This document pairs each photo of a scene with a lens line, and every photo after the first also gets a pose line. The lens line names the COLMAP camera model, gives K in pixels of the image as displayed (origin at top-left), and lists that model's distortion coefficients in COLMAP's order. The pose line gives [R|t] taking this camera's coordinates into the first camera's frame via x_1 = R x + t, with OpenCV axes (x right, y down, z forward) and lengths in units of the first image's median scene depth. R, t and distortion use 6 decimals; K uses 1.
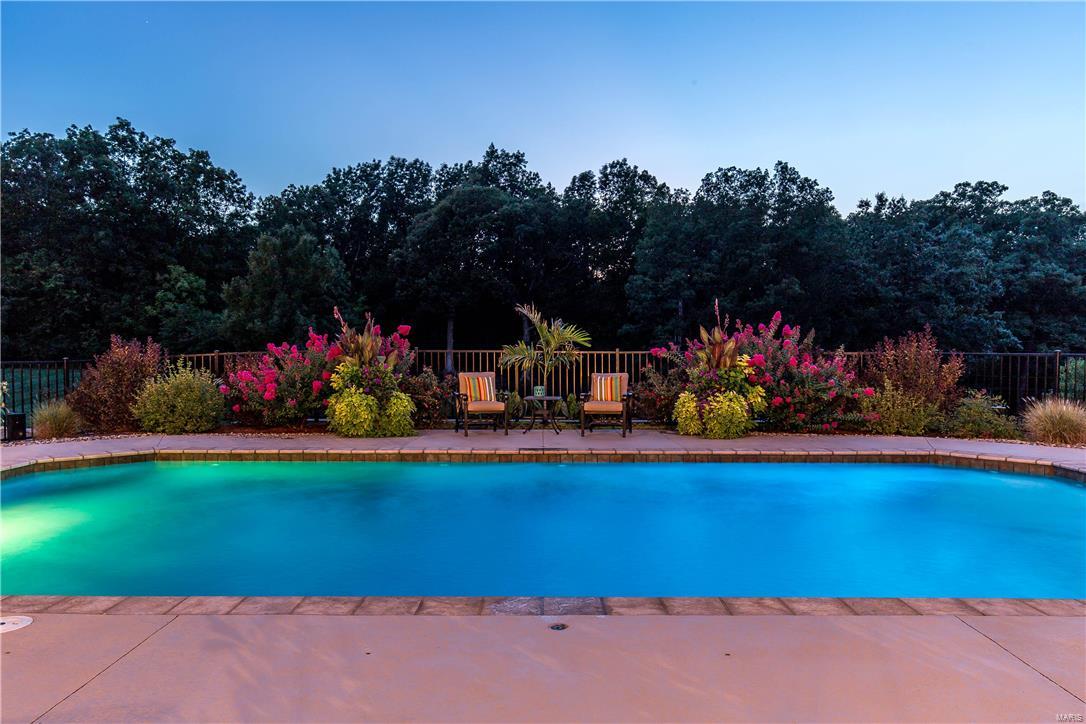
lens RADIAL K [[743.0, 0, 541.1], [0, 743.0, 359.5], [0, 0, 1]] dist [0.009536, -0.000198]
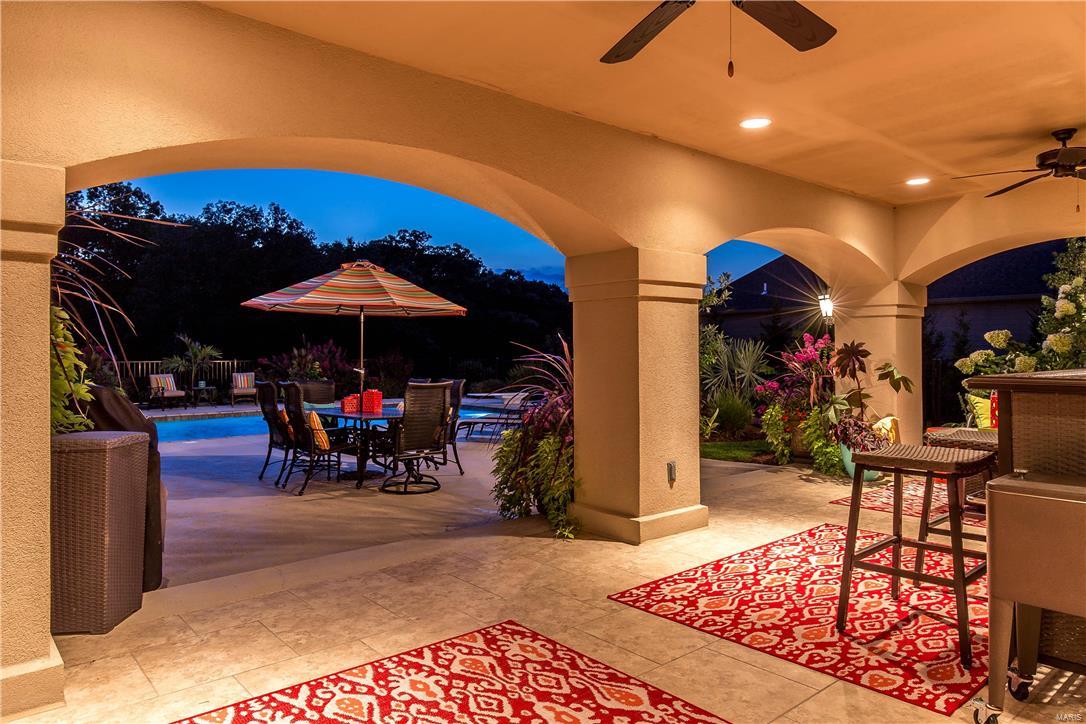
lens RADIAL K [[699.6, 0, 544.2], [0, 699.6, 357.2], [0, 0, 1]] dist [-0.005094, -0.001764]
pose [[0.755445, -0.009991, 0.655136, -0.426964], [0.015594, 0.999875, -0.002734, -0.003566], [-0.655027, 0.012281, 0.755506, -0.701229]]
